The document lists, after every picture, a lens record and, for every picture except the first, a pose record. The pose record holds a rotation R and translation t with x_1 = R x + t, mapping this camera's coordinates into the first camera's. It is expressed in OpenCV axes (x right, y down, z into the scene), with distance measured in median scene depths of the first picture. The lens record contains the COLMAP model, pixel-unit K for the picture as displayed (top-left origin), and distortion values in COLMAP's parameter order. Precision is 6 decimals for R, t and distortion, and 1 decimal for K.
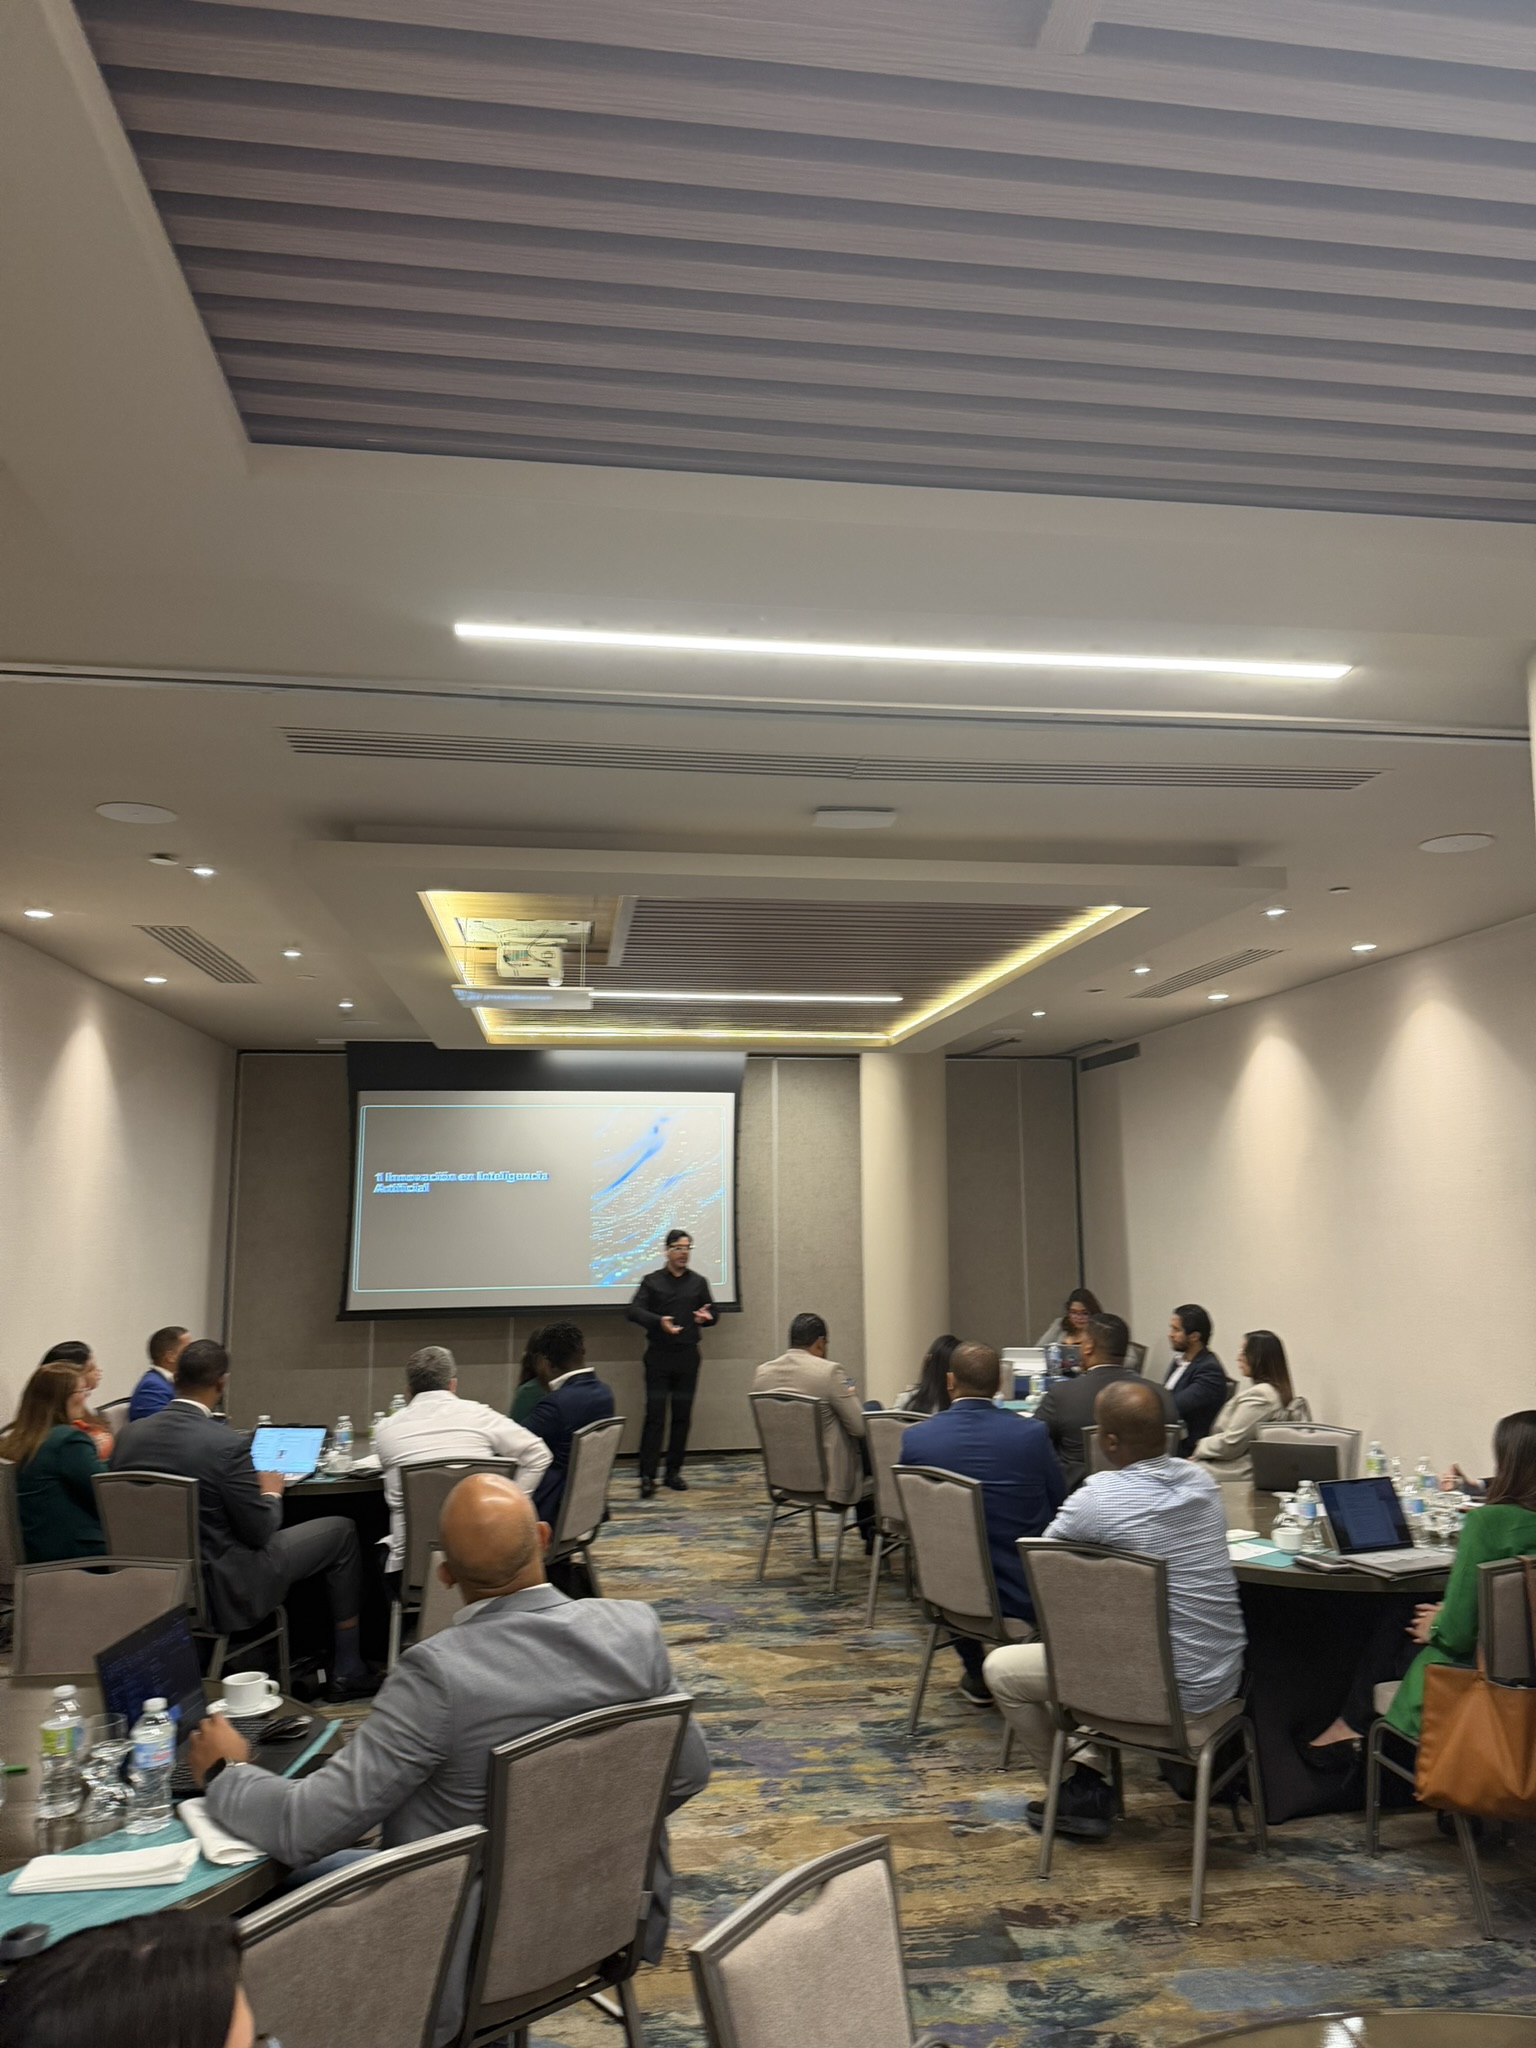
lens RADIAL K [[1476.5, 0, 759.2], [0, 1476.5, 1024.3], [0, 0, 1]] dist [0.164068, -0.224422]
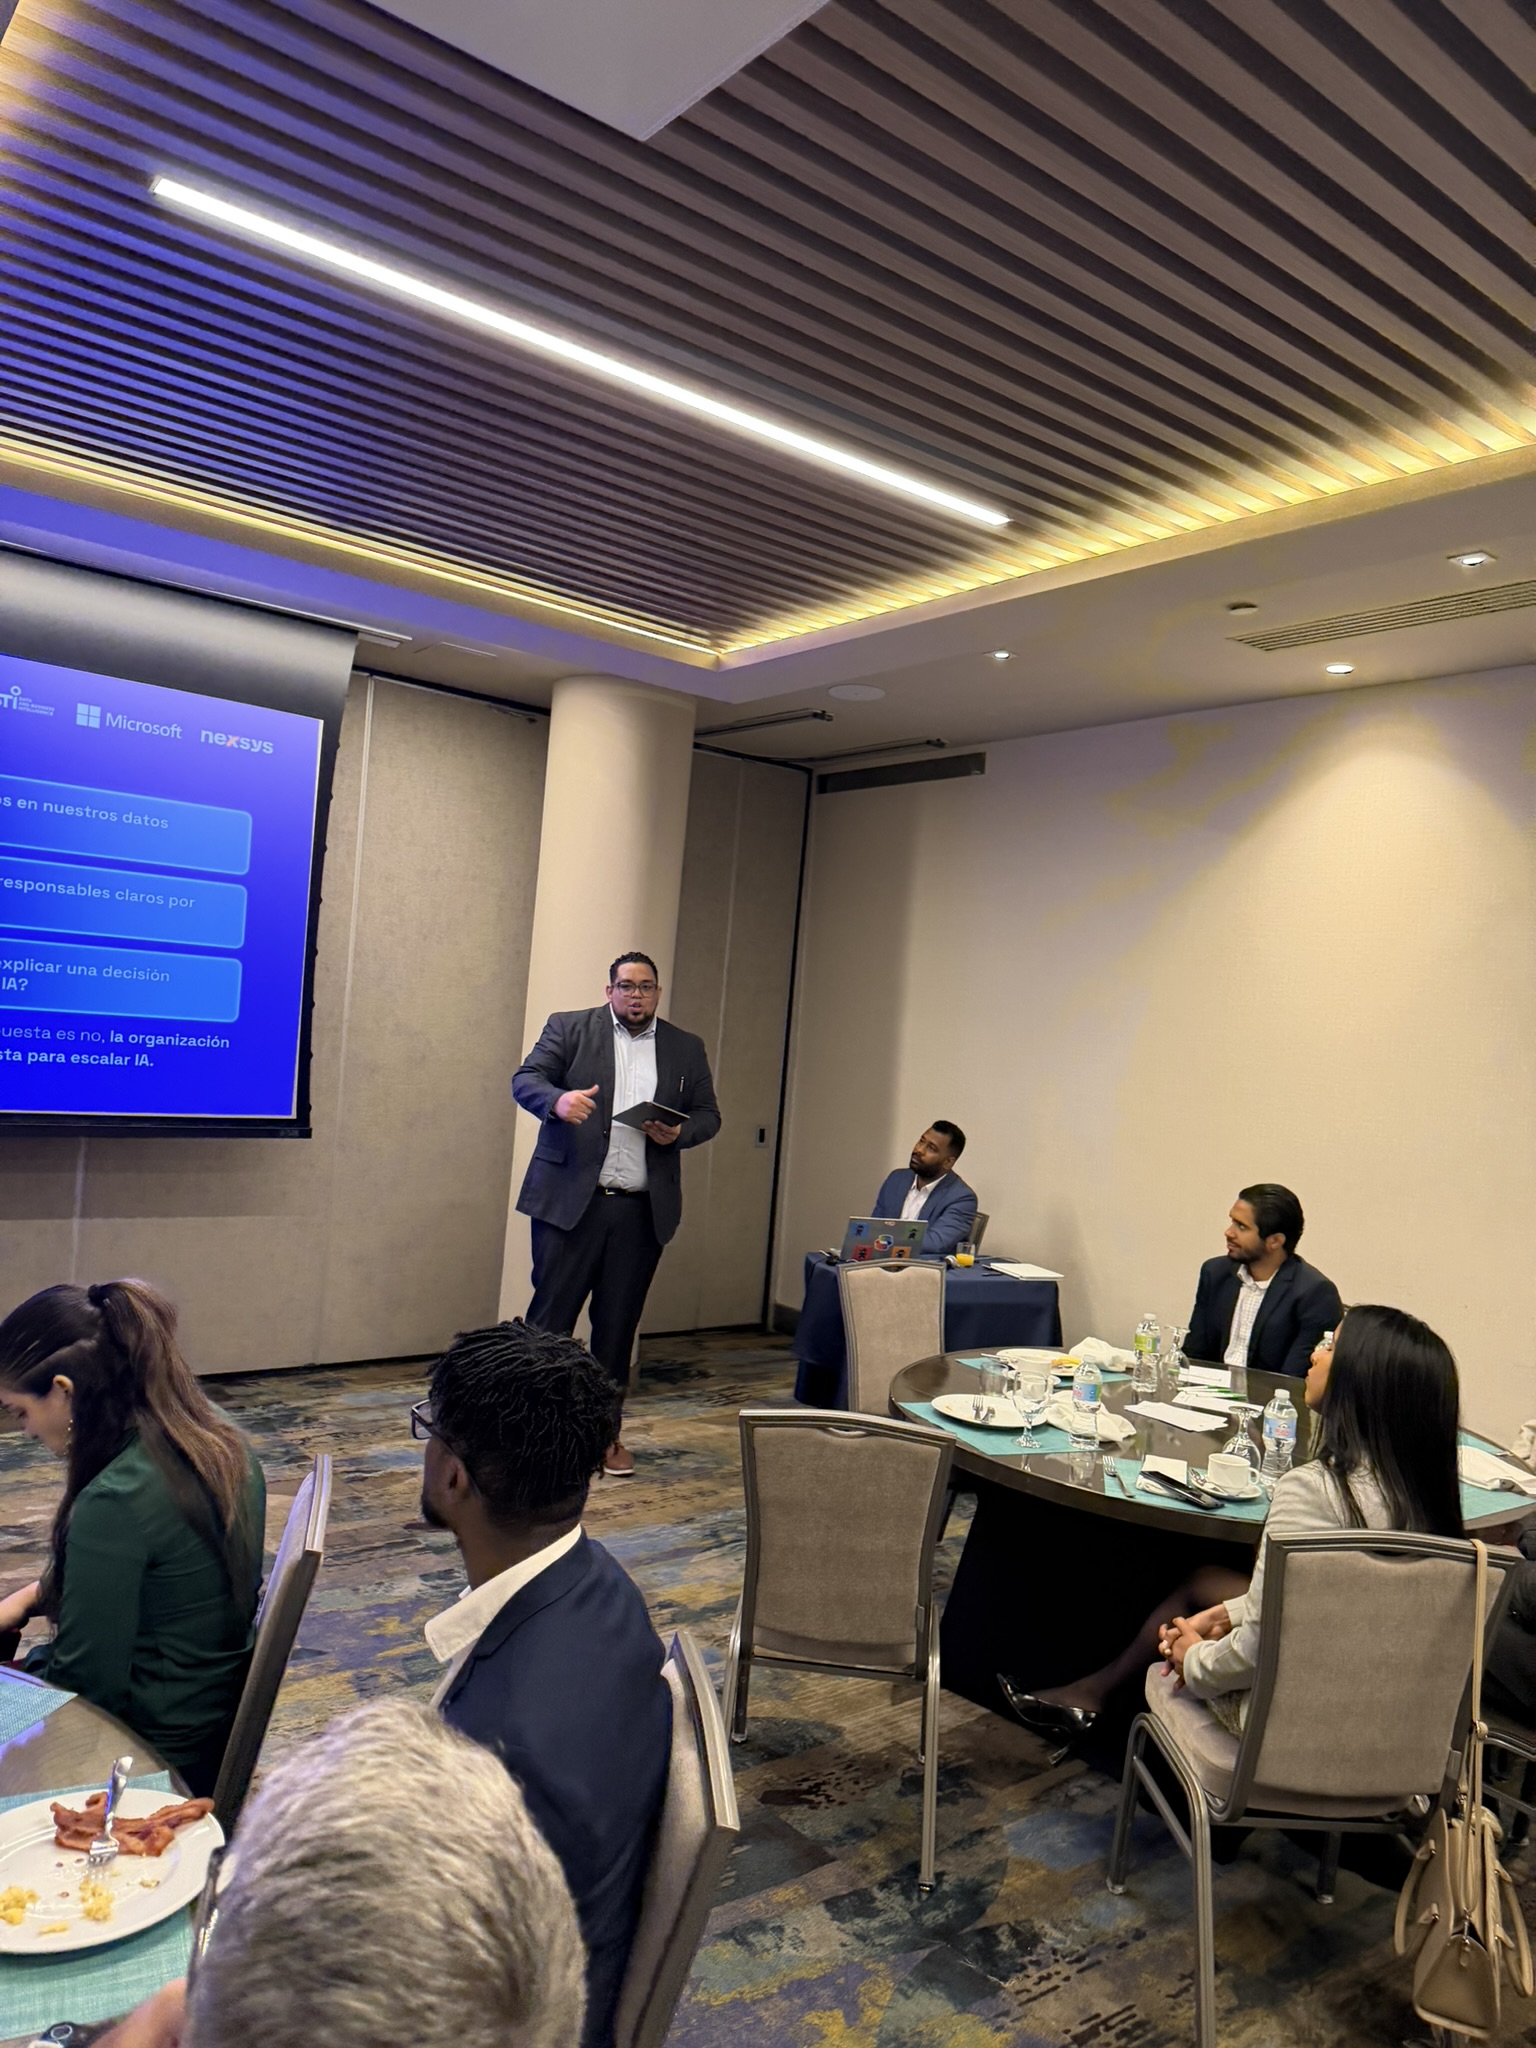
lens RADIAL K [[1476.5, 0, 759.2], [0, 1476.5, 1024.3], [0, 0, 1]] dist [0.164068, -0.224422]
pose [[0.867721, 0.076032, 0.491201, -0.136790], [-0.149254, 0.982482, 0.111586, 0.070087], [-0.474113, -0.170140, 0.863869, 0.468975]]
